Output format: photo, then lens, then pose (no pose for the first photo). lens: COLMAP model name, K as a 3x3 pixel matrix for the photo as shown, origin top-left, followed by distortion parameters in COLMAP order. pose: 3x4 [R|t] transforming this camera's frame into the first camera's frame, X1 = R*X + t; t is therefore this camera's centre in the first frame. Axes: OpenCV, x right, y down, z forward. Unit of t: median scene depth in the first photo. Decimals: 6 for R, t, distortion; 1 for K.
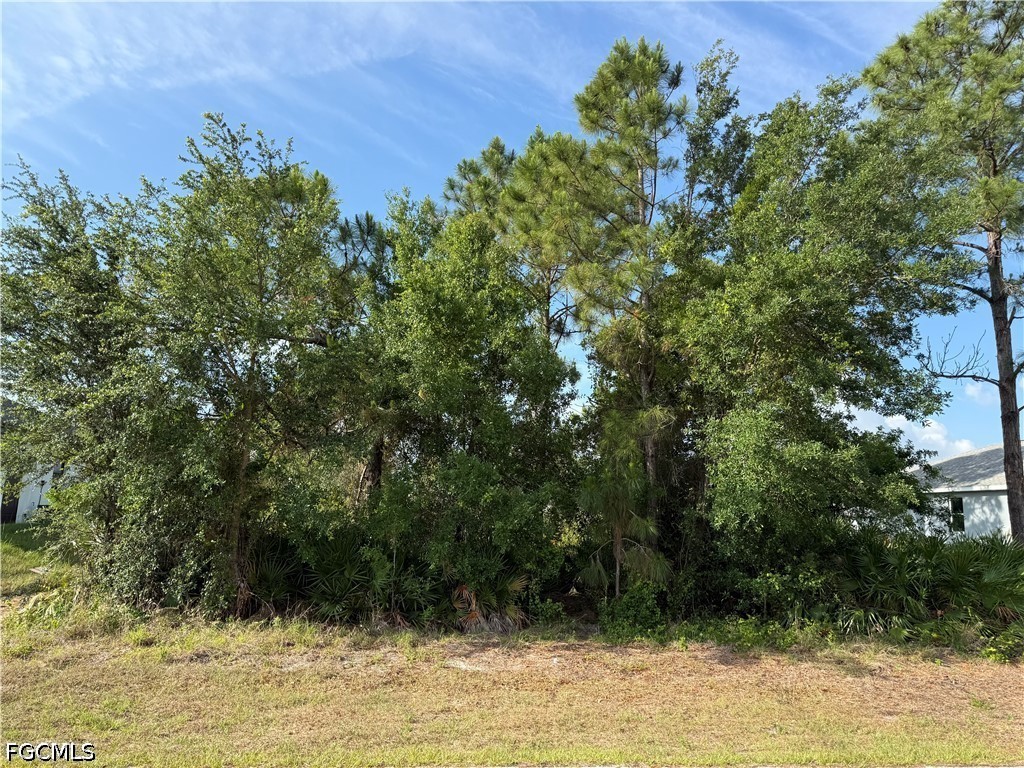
lens RADIAL K [[734.1, 0, 509.8], [0, 734.1, 388.5], [0, 0, 1]] dist [0.047518, -0.047554]
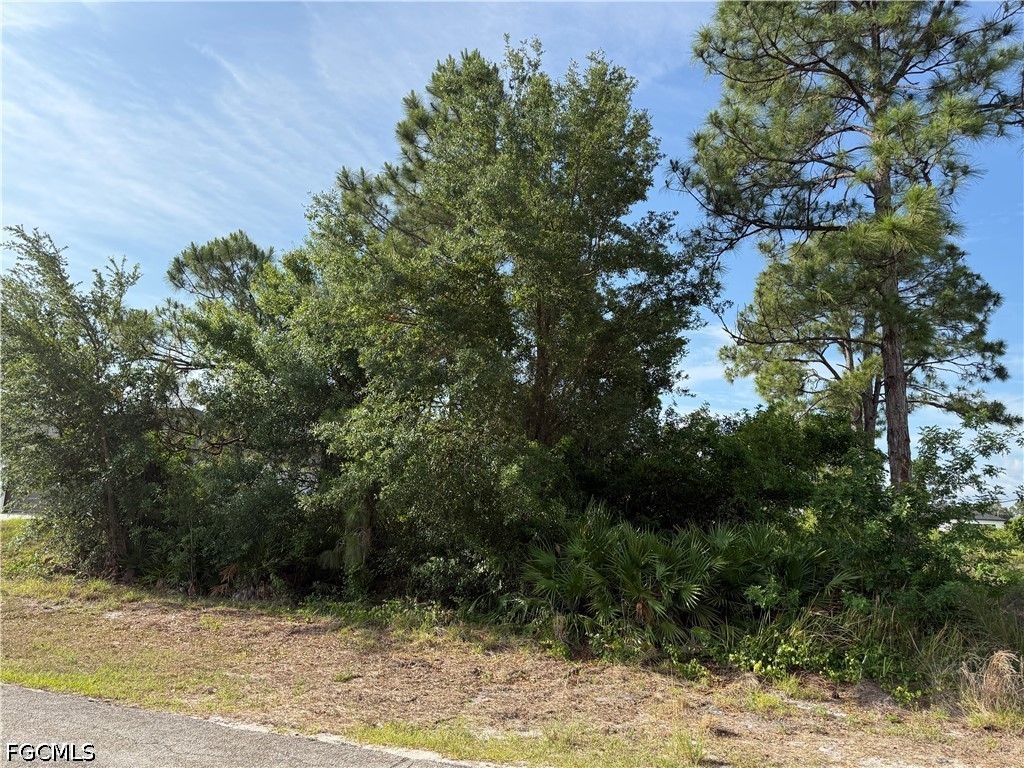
lens RADIAL K [[734.1, 0, 509.9], [0, 734.1, 382.8], [0, 0, 1]] dist [0.047518, -0.047554]
pose [[0.879512, -0.077944, -0.469449, 0.932085], [0.067139, 0.996952, -0.039742, 0.052196], [0.471116, 0.003436, 0.882065, 0.137052]]
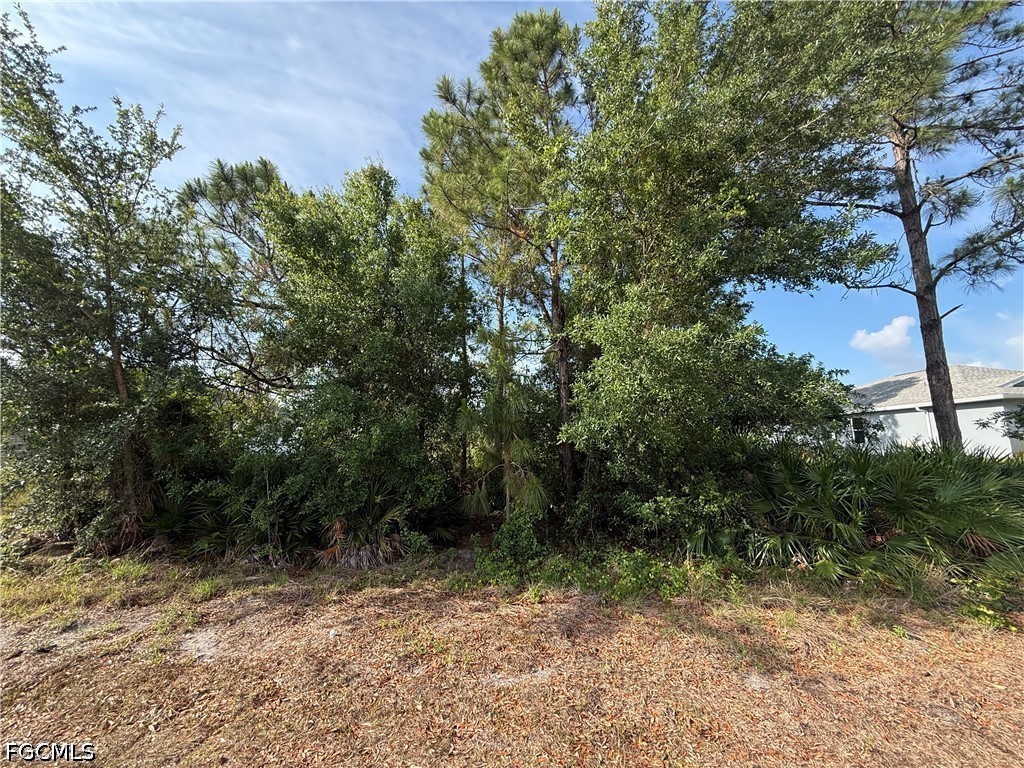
lens RADIAL K [[412.0, 0, 510.2], [0, 412.0, 382.8], [0, 0, 1]] dist [0.002927, 0.000463]
pose [[0.989207, -0.057348, -0.134834, 0.245258], [0.059405, 0.998170, 0.011279, 0.099549], [0.133940, -0.019167, 0.990804, 0.493675]]
